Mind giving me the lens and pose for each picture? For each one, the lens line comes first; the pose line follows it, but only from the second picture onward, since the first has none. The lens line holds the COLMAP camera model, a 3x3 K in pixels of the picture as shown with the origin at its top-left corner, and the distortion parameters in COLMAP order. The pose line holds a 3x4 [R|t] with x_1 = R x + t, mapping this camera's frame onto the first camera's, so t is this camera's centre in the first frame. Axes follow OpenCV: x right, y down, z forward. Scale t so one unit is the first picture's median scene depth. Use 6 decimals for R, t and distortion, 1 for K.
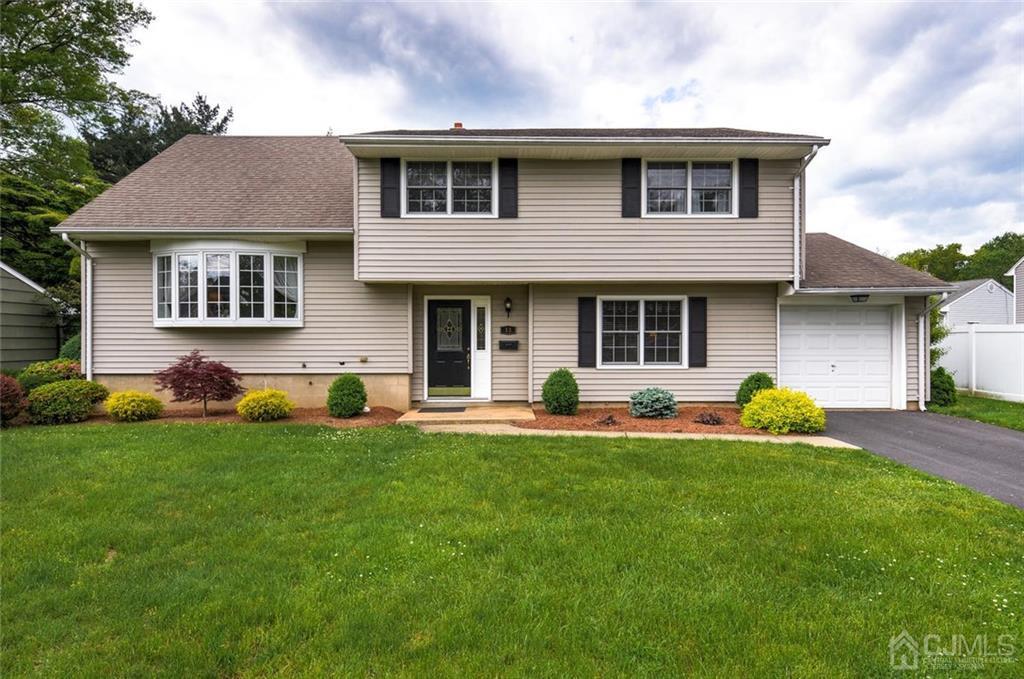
lens RADIAL K [[451.6, 0, 509.8], [0, 451.6, 340.2], [0, 0, 1]] dist [-0.000398, -0.000375]
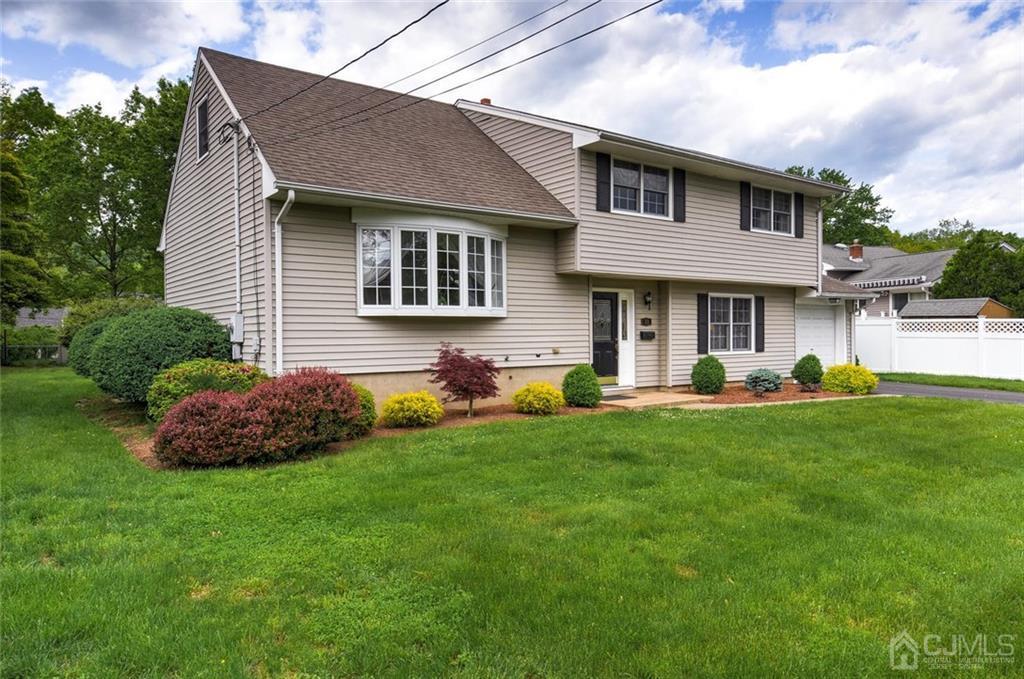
lens RADIAL K [[560.7, 0, 512.0], [0, 560.7, 339.5], [0, 0, 1]] dist [-0.000072, -0.000284]
pose [[0.863342, -0.010384, 0.504512, -0.996403], [0.003518, 0.999888, 0.014561, -0.000192], [-0.504606, -0.010796, 0.863282, 0.000990]]
